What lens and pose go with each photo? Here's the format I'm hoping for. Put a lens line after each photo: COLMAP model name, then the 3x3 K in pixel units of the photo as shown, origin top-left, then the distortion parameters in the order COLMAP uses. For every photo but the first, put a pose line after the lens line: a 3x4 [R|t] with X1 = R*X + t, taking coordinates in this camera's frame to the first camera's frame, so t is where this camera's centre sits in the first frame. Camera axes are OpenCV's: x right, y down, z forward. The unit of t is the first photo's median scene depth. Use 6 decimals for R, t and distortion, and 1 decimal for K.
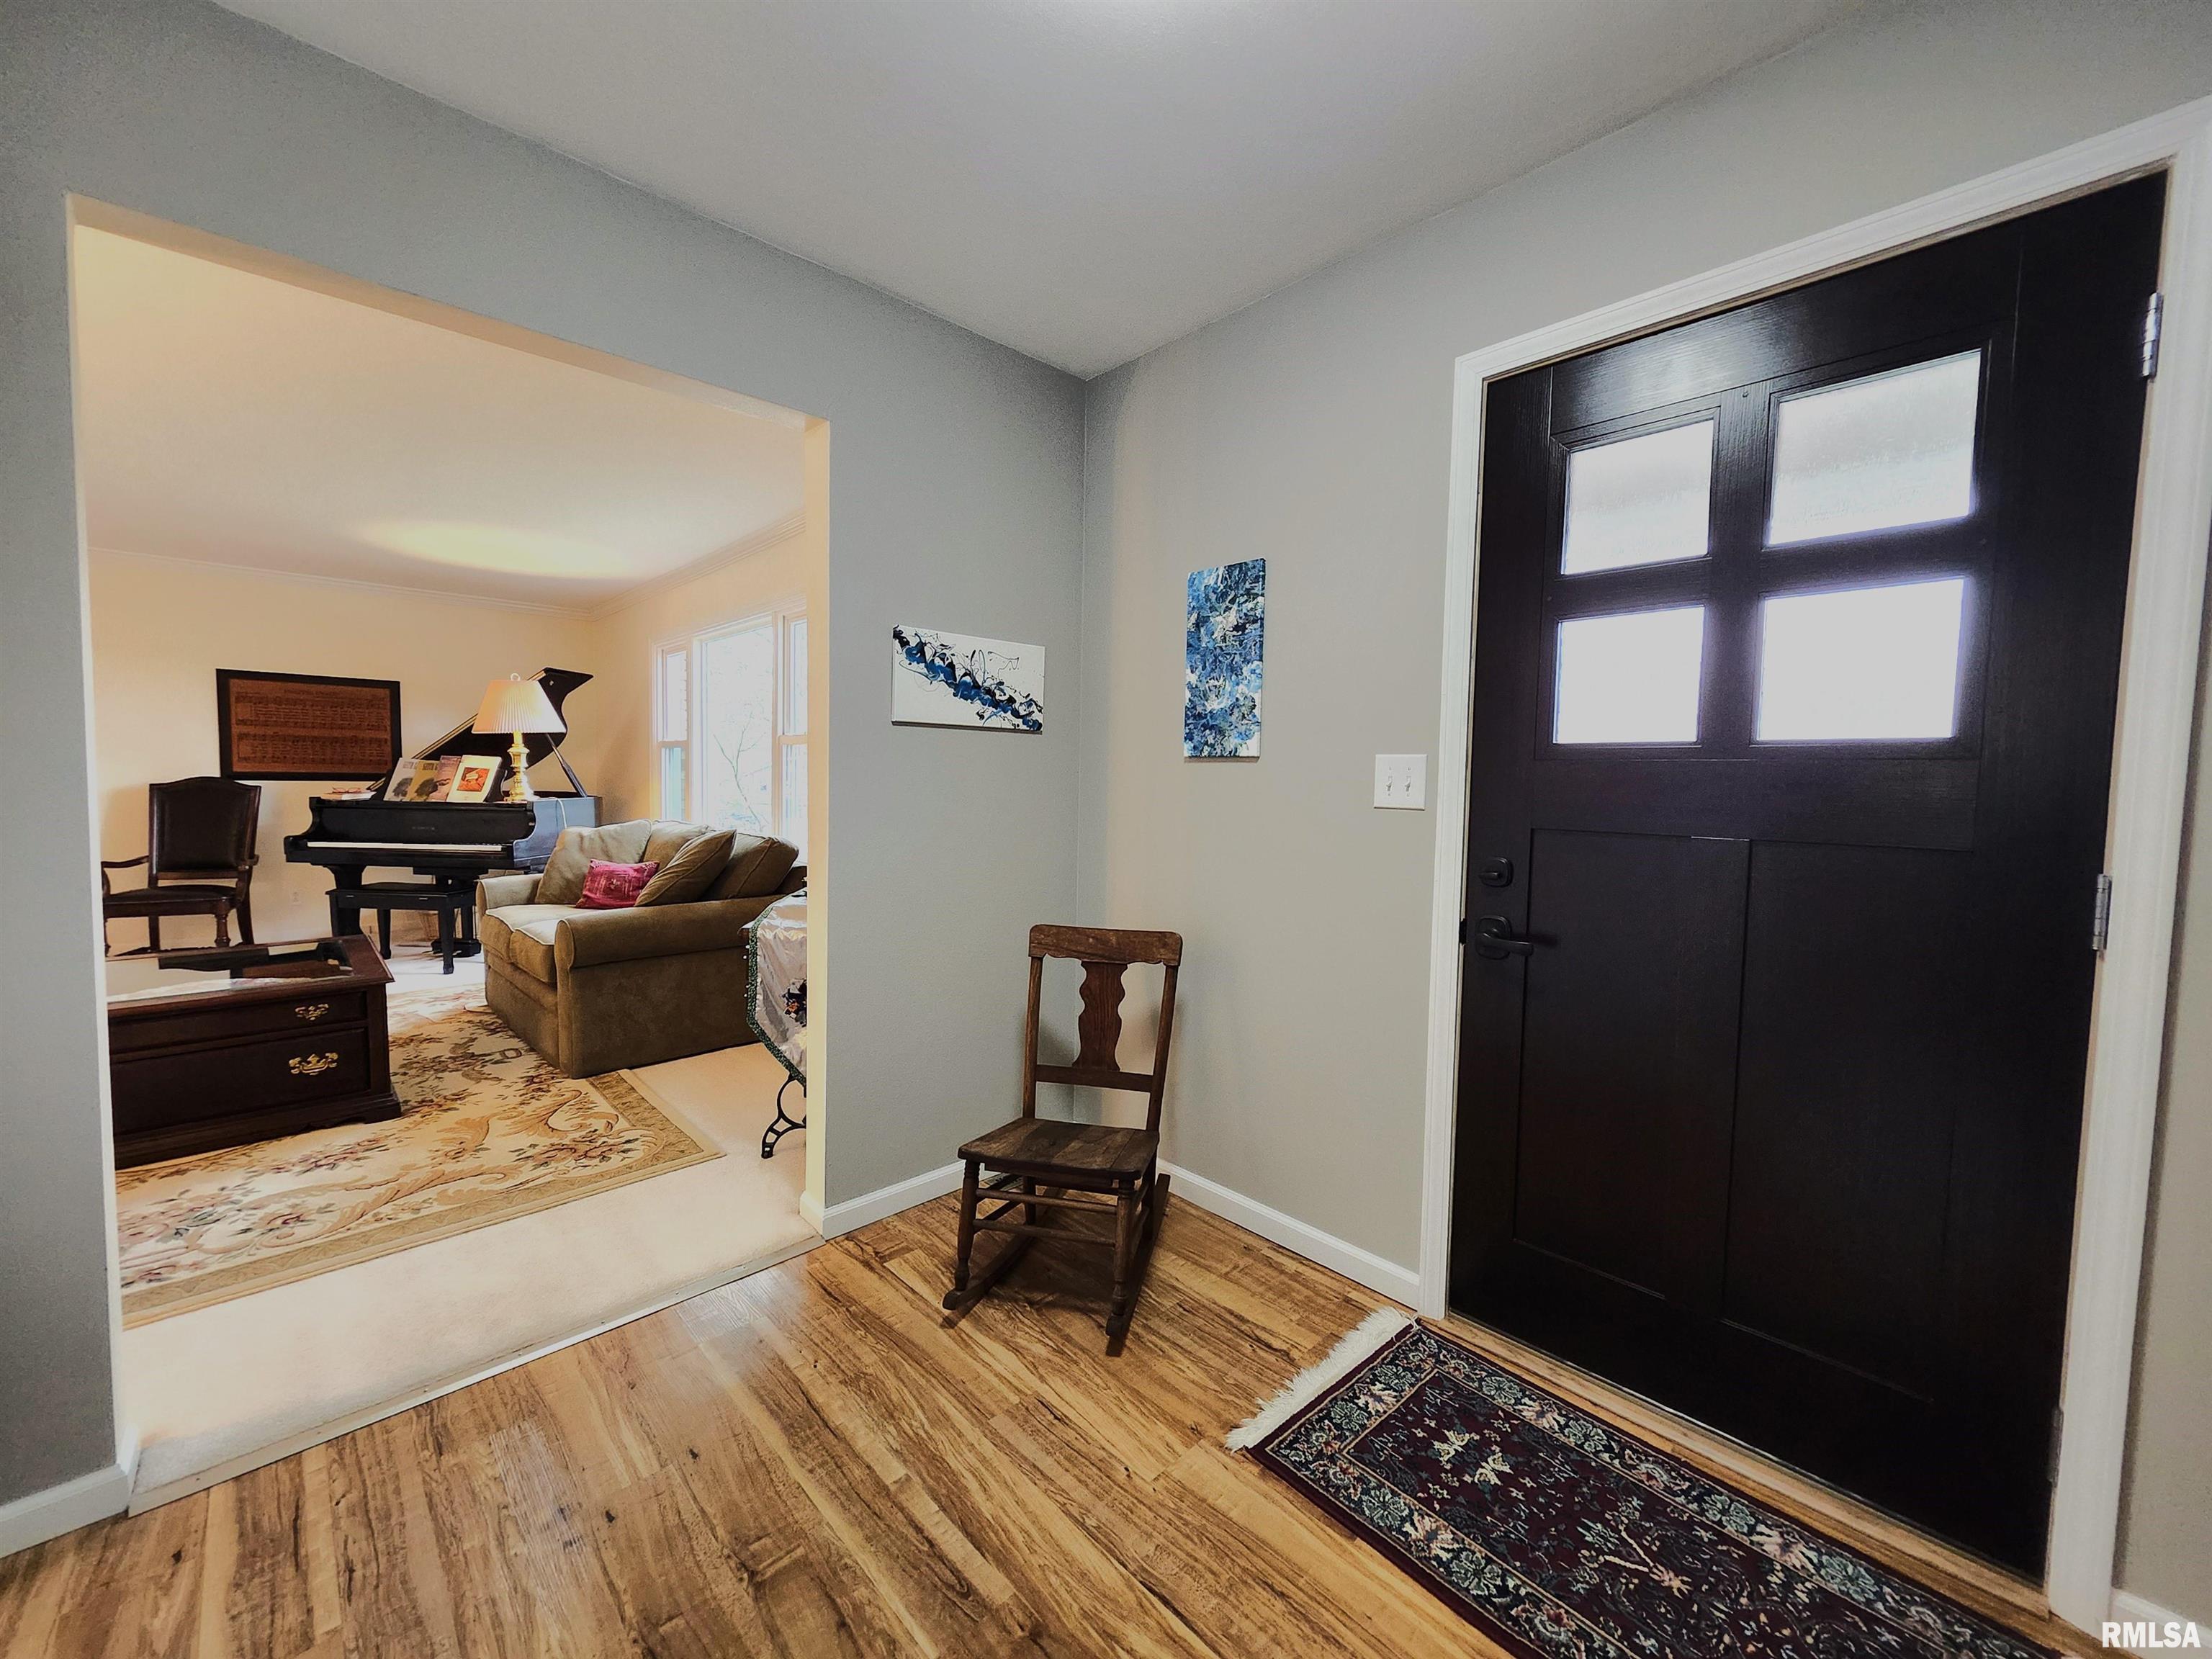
lens RADIAL K [[870.2, 0, 1112.4], [0, 870.2, 834.6], [0, 0, 1]] dist [0.000313, -0.000111]
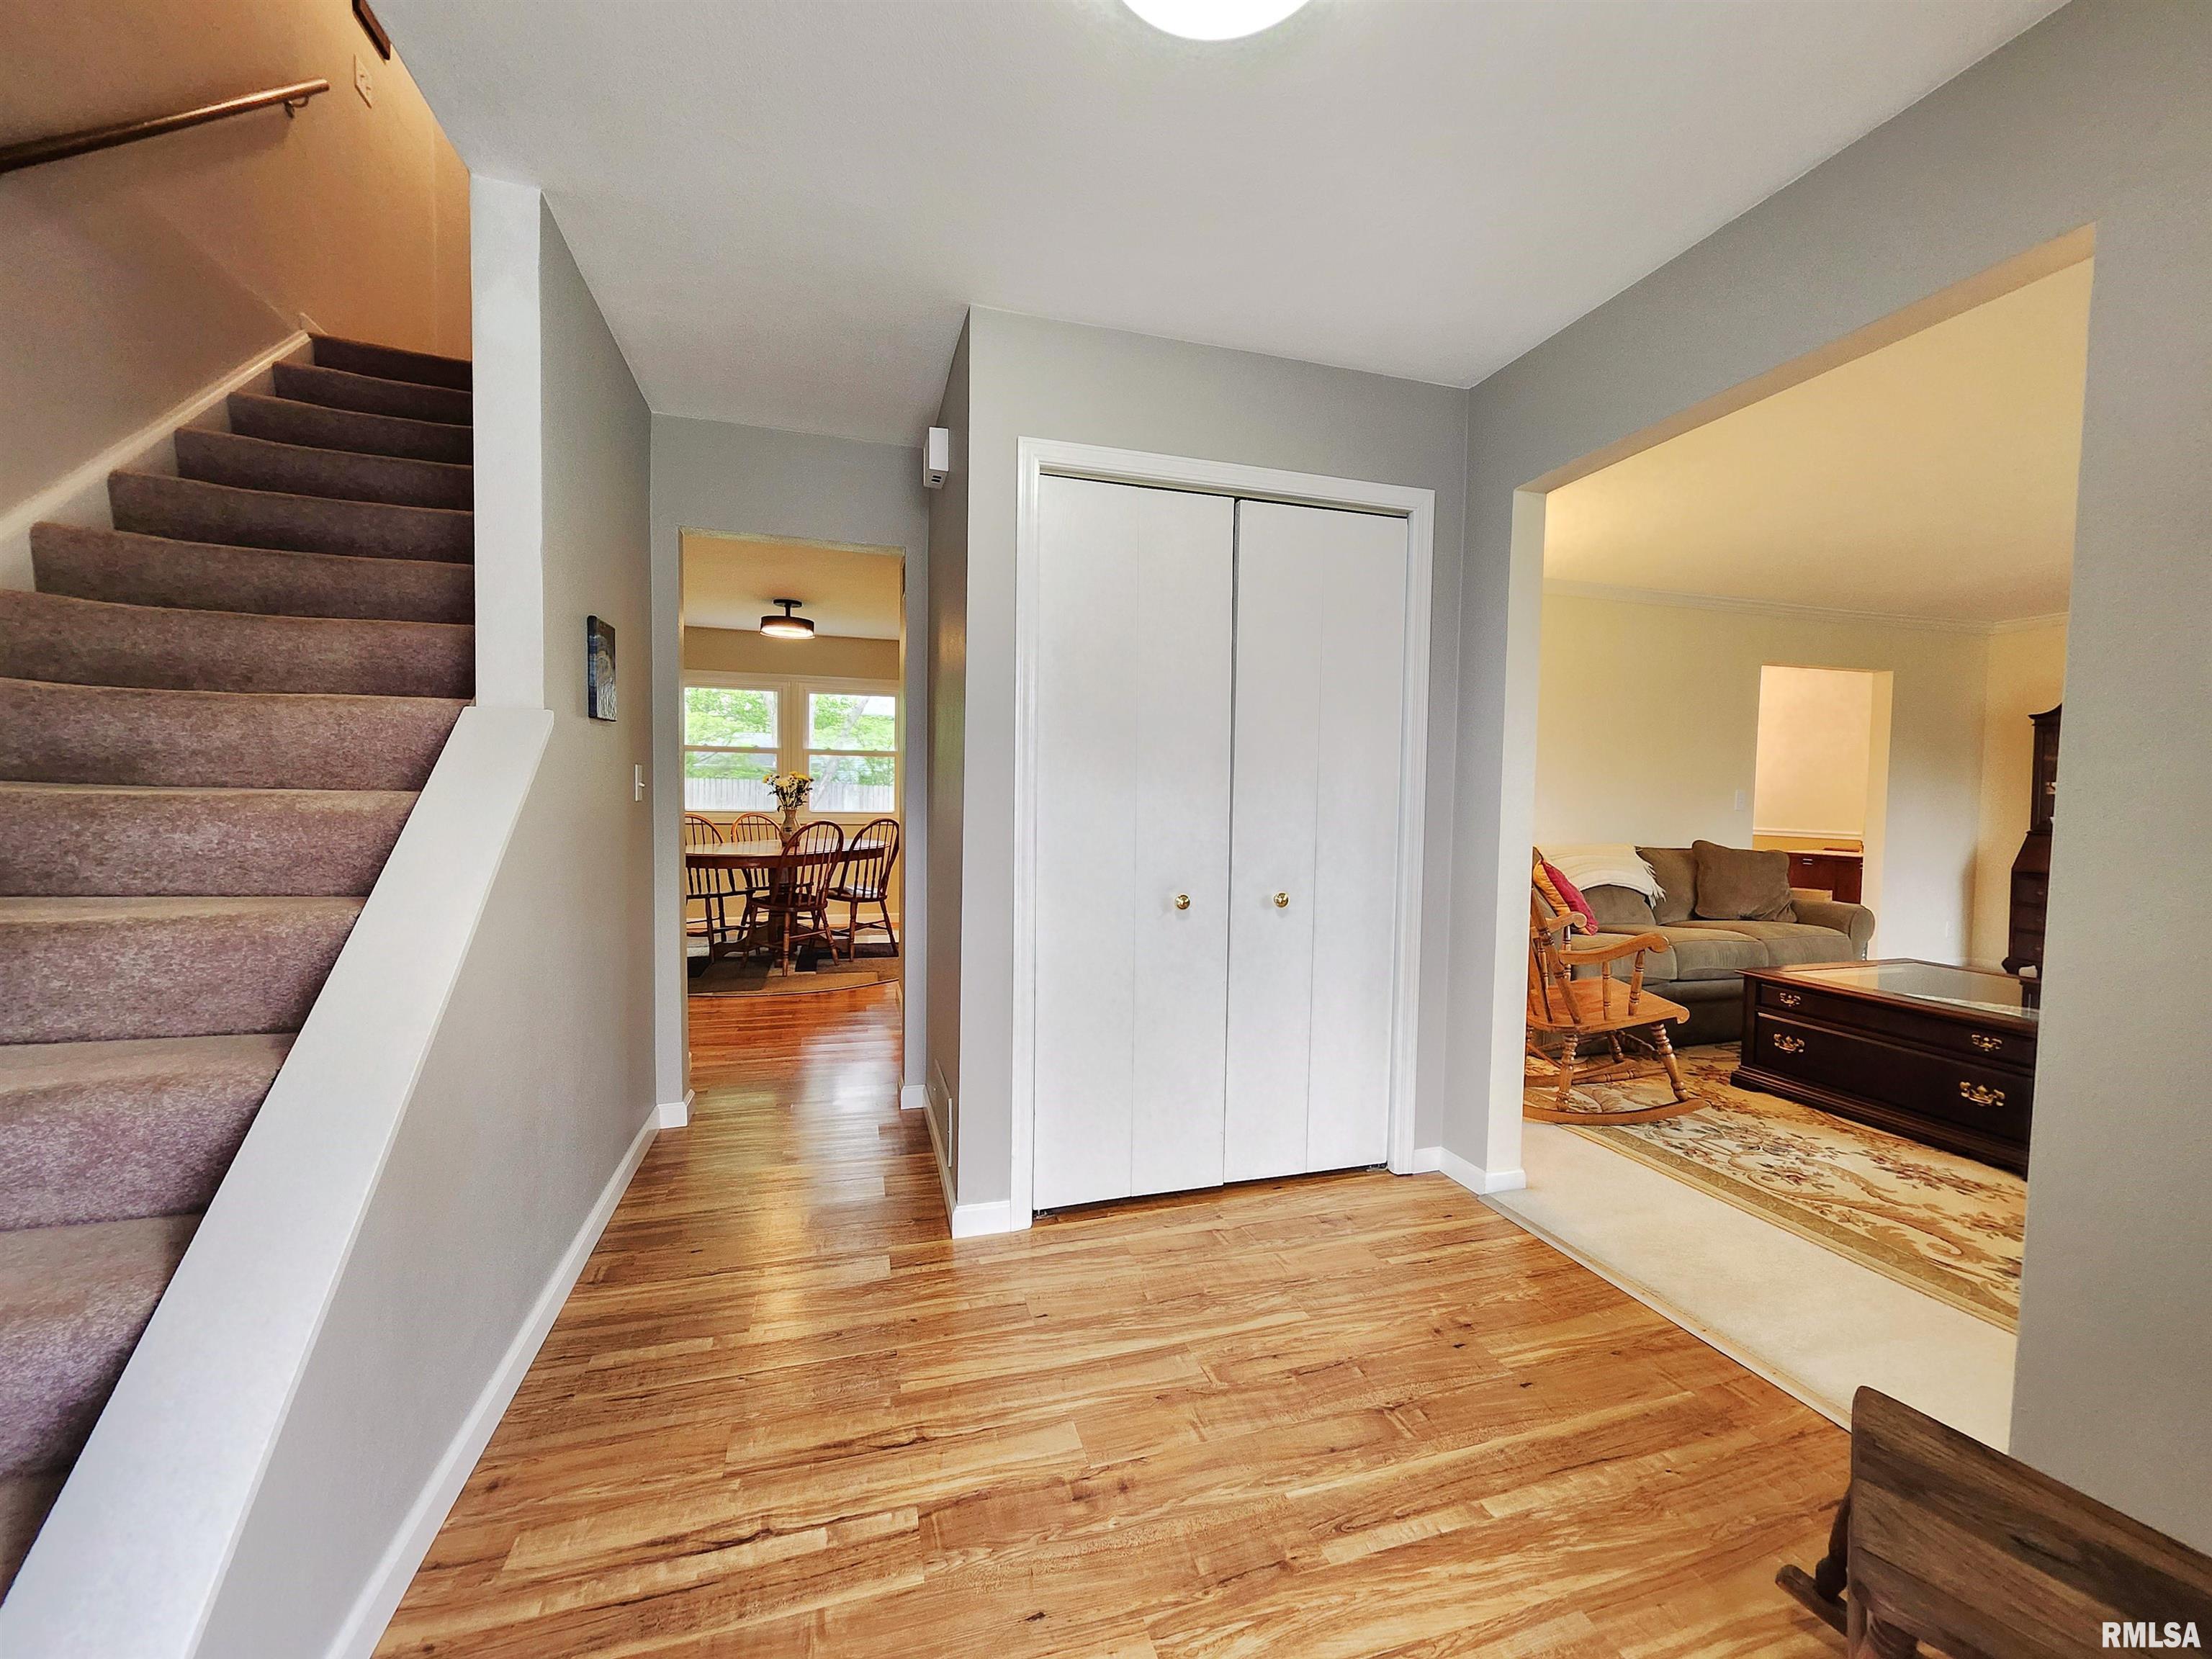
lens RADIAL K [[870.2, 0, 1115.1], [0, 870.2, 785.0], [0, 0, 1]] dist [0.000313, -0.000111]
pose [[-0.442781, -0.031132, -0.896089, 0.532411], [-0.081110, 0.996690, 0.005452, -0.020278], [0.892953, 0.075096, -0.443841, 0.646124]]
